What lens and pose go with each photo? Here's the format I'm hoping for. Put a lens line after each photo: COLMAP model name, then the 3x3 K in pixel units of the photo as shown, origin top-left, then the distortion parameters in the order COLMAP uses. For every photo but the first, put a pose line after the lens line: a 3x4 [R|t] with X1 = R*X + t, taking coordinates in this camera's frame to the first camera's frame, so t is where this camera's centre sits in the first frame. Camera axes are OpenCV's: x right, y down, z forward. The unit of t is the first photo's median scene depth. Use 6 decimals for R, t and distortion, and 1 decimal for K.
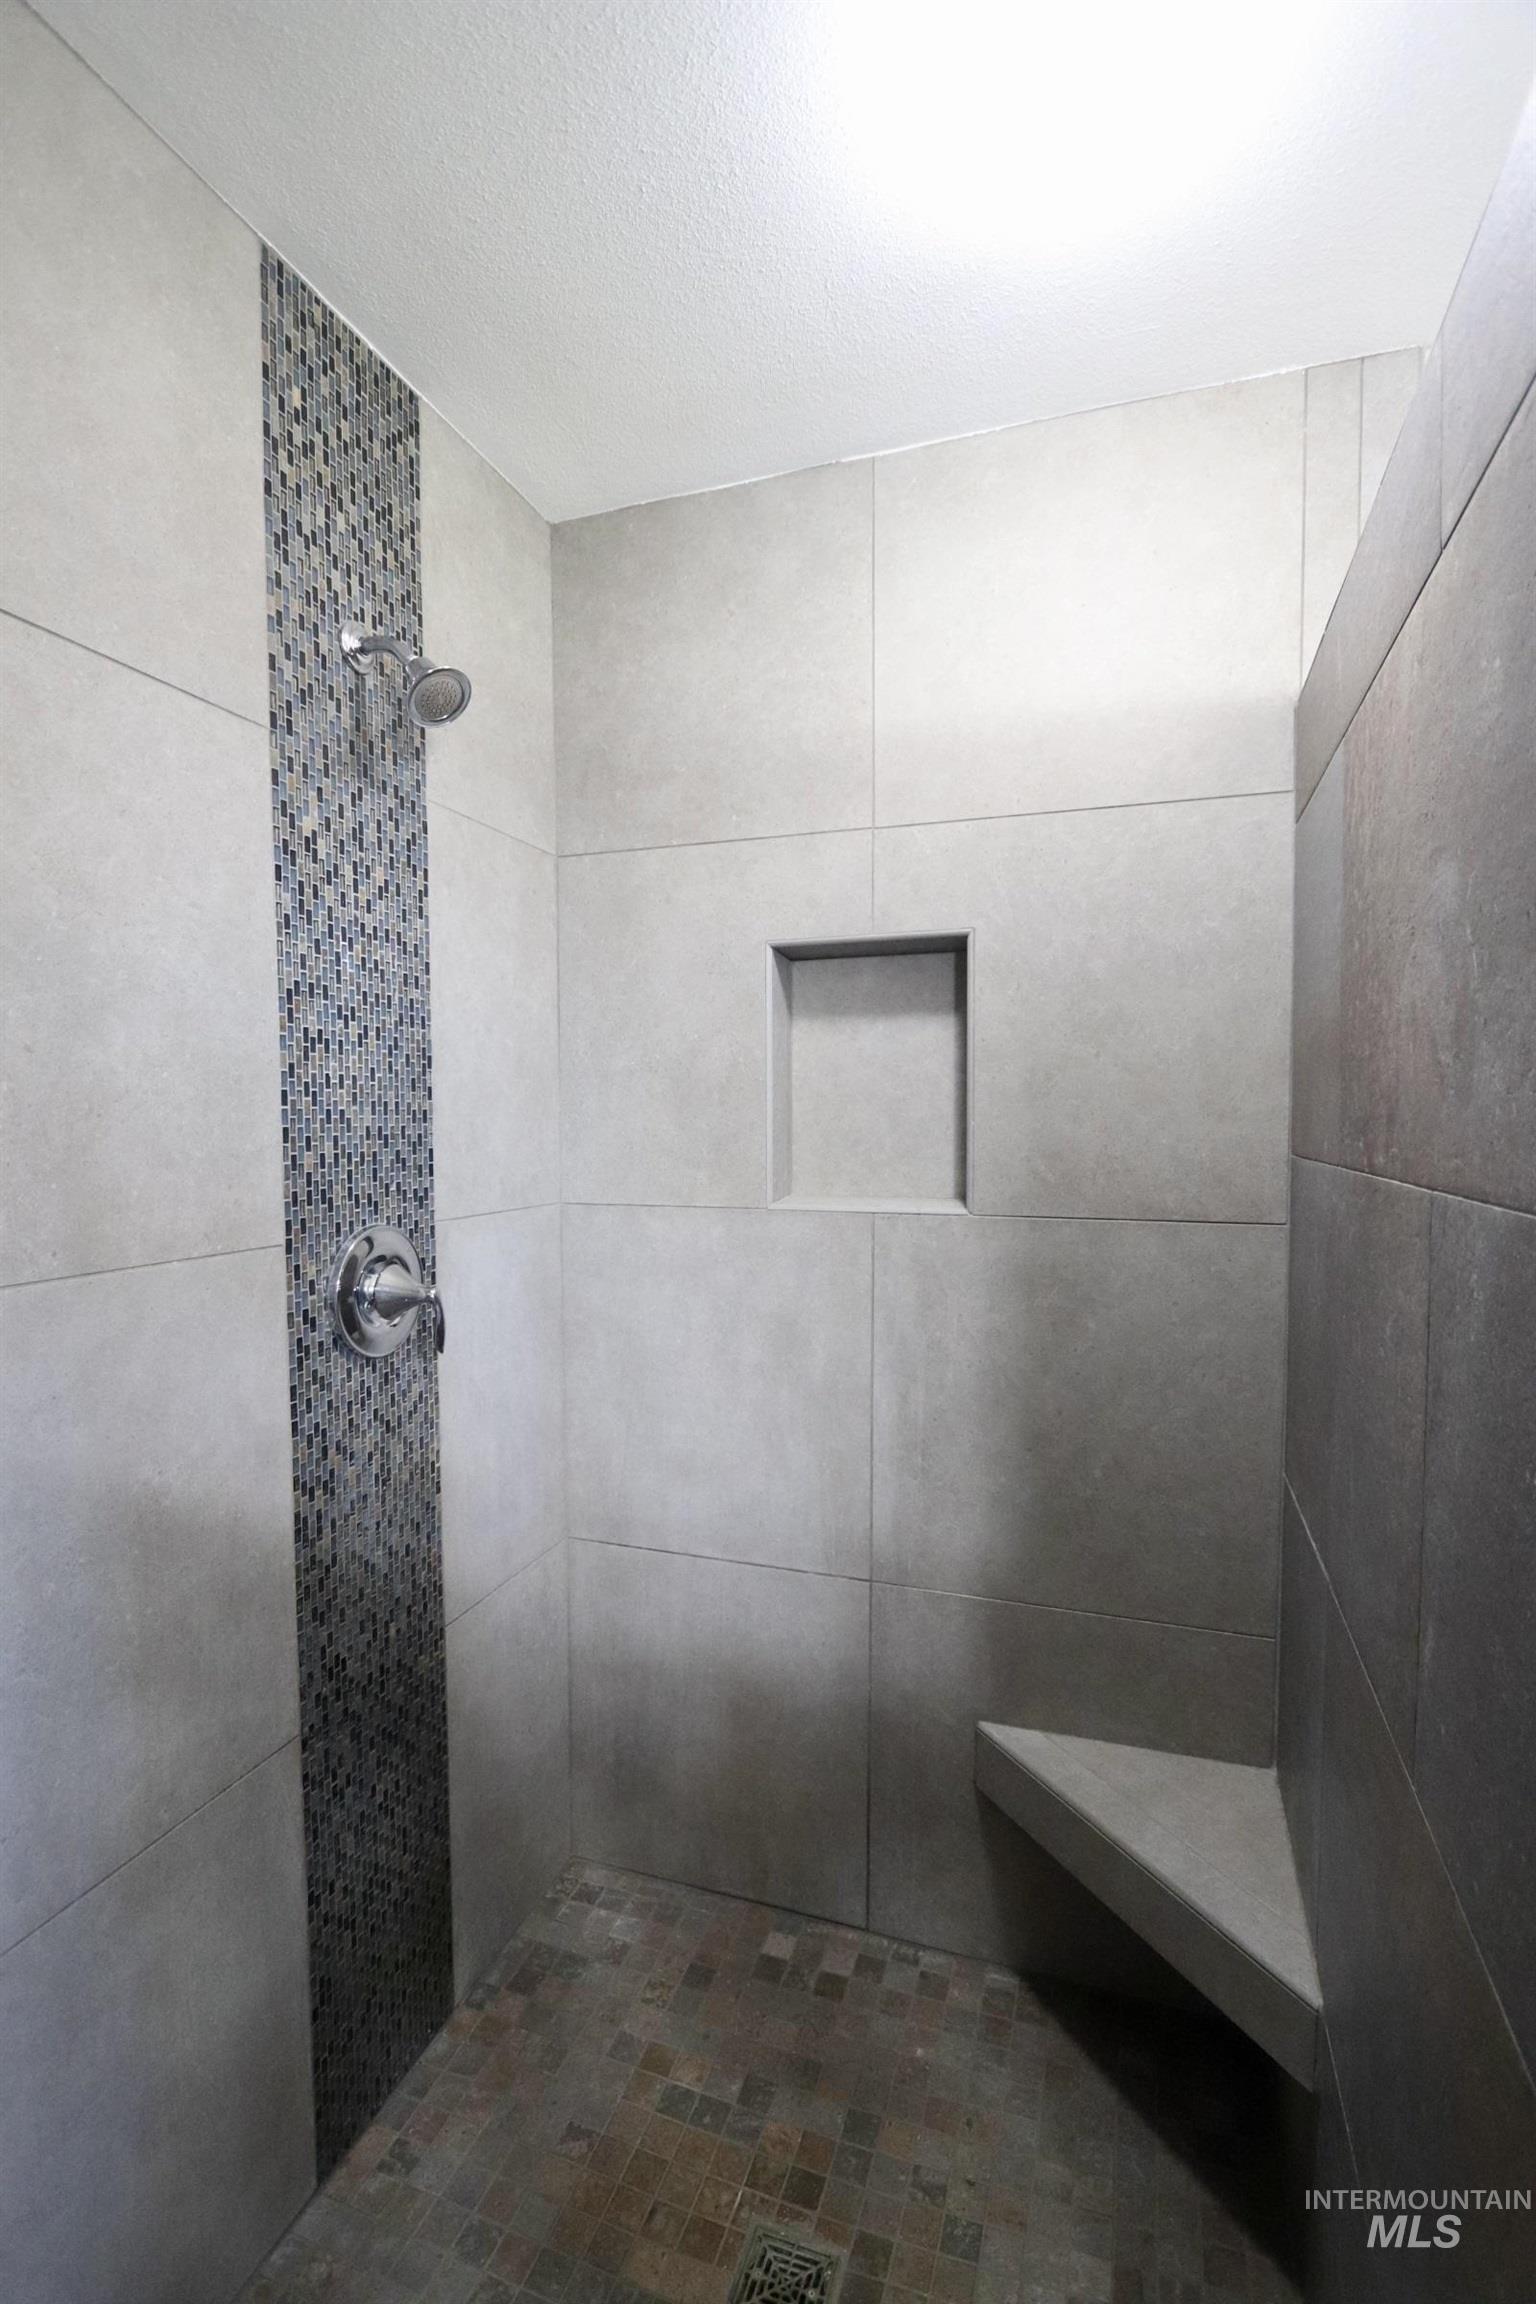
lens RADIAL K [[1059.2, 0, 770.6], [0, 1059.2, 1166.8], [0, 0, 1]] dist [-0.019692, 0.003237]
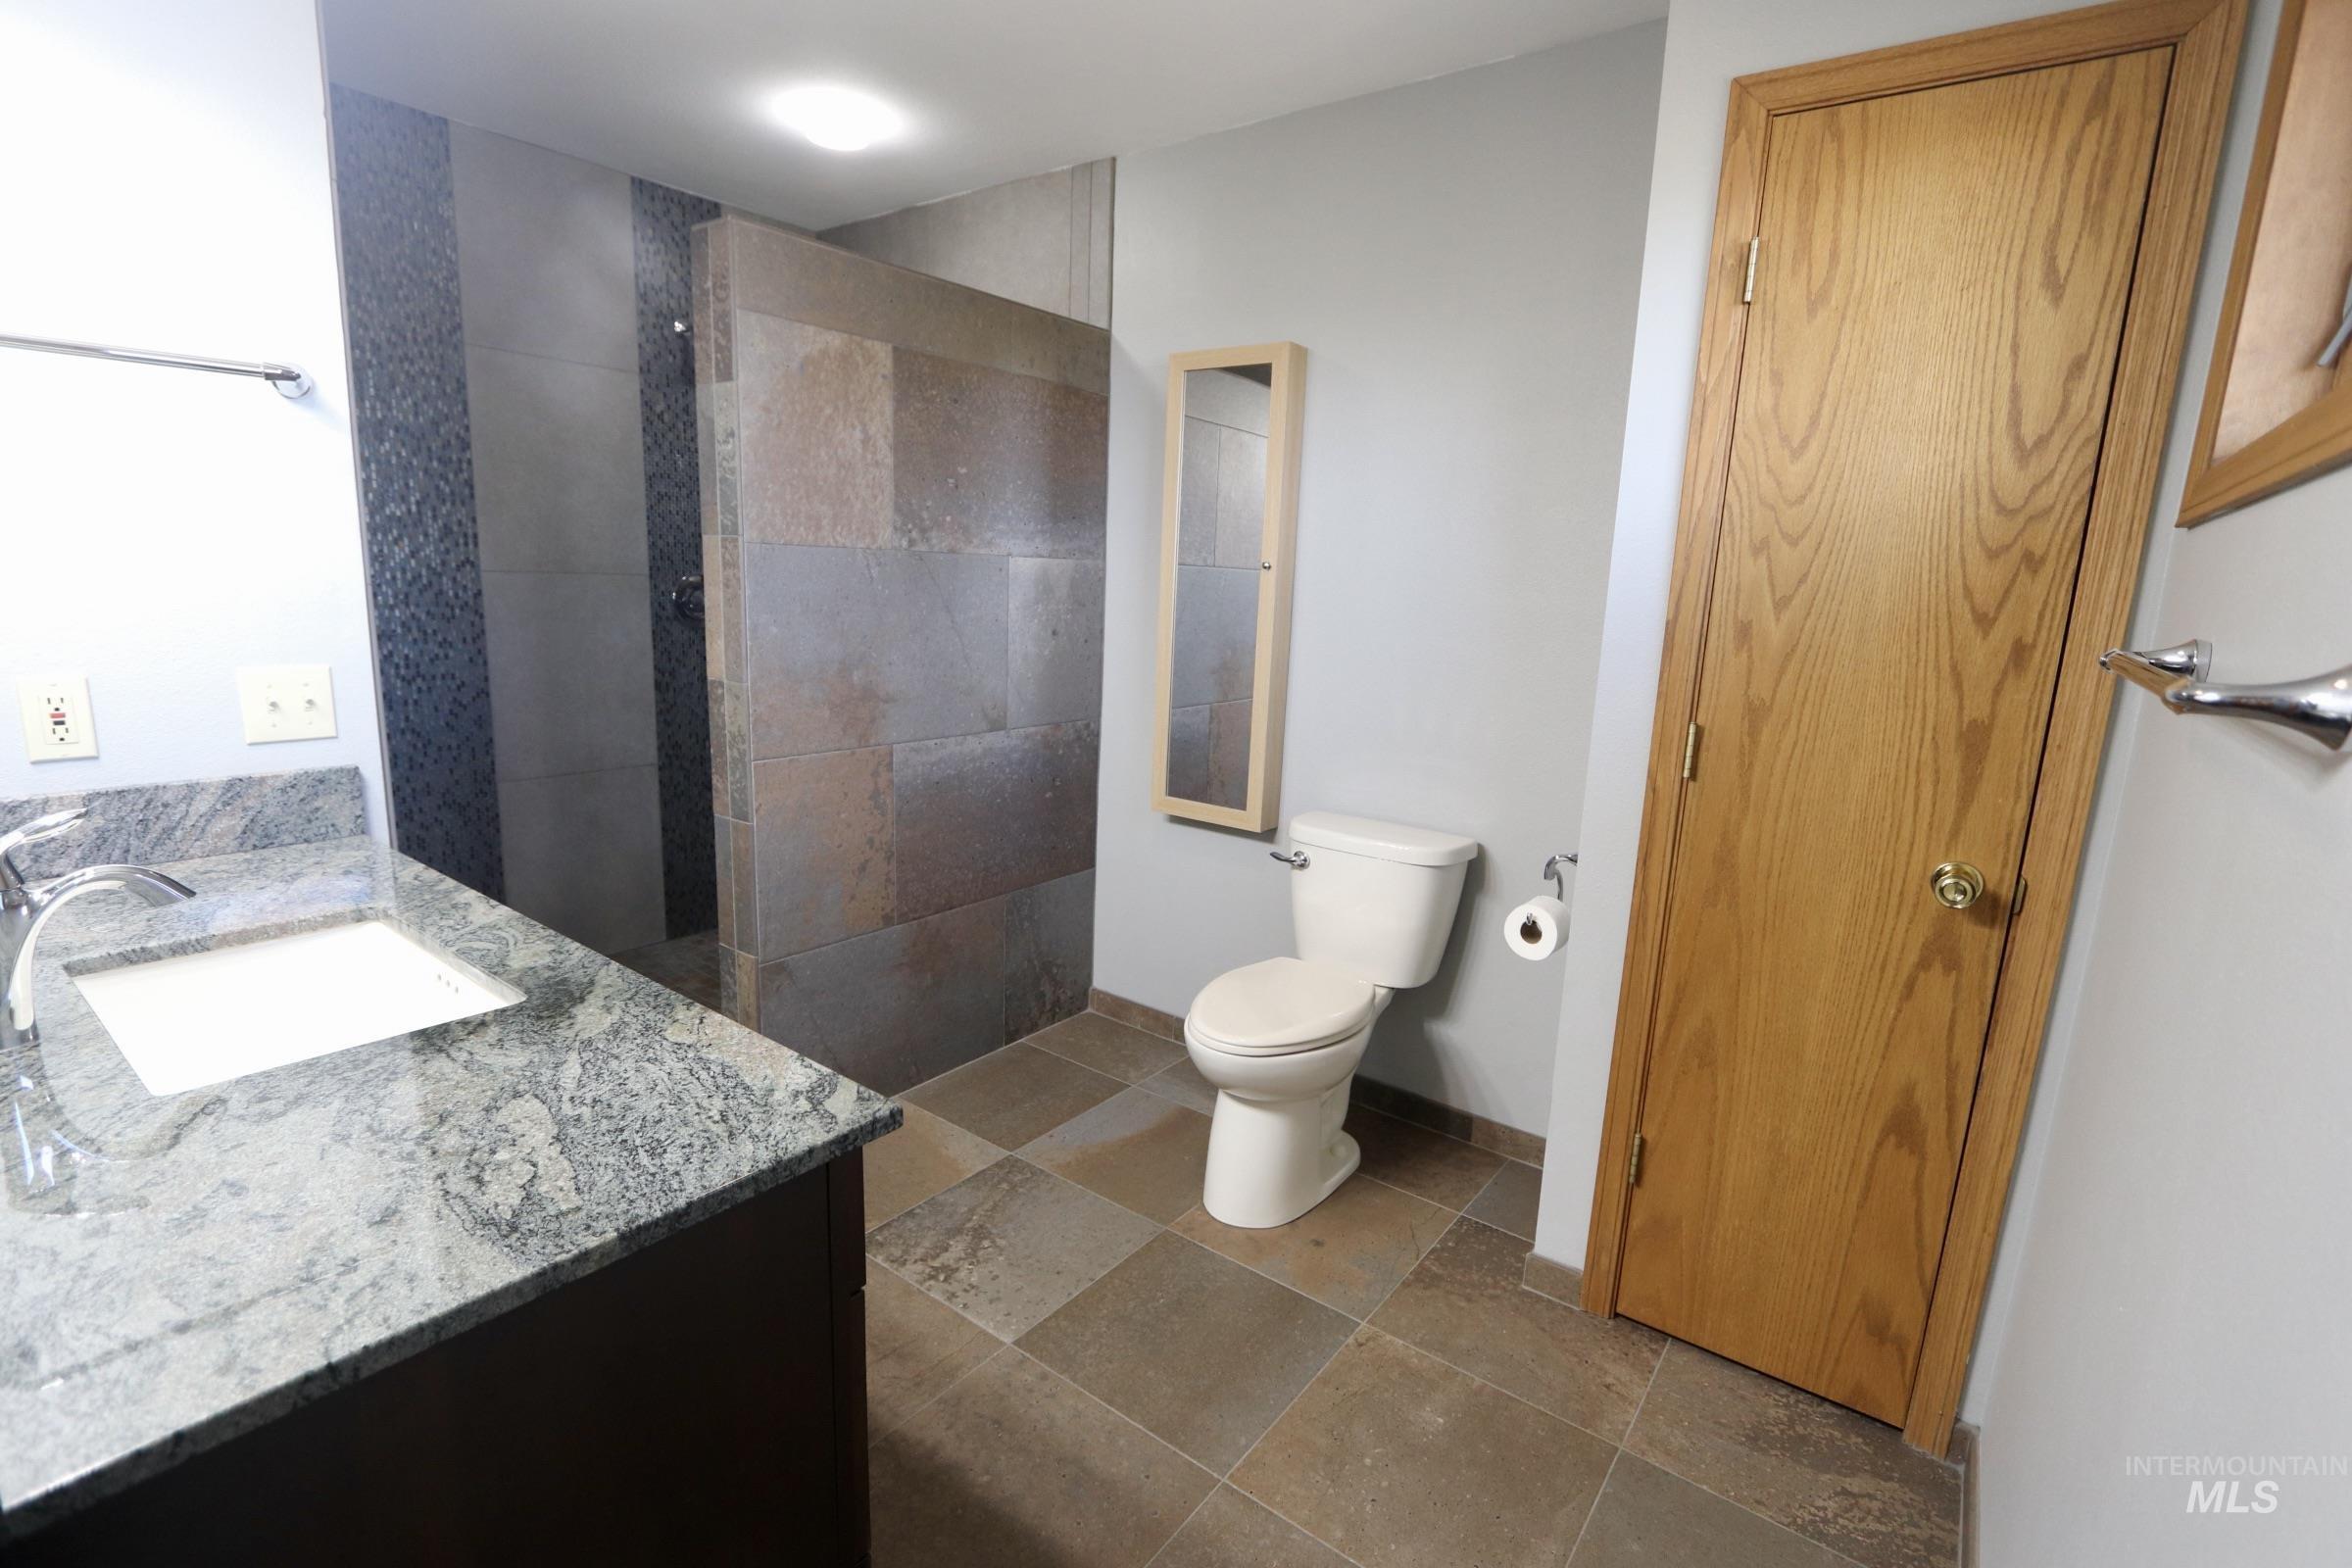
lens RADIAL K [[1081.3, 0, 1171.6], [0, 1081.3, 777.8], [0, 0, 1]] dist [-0.019692, 0.003237]
pose [[0.950465, 0.103725, -0.293014, 1.571848], [-0.062298, 0.987120, 0.147353, 0.093694], [0.304524, -0.121800, 0.944685, -1.166119]]
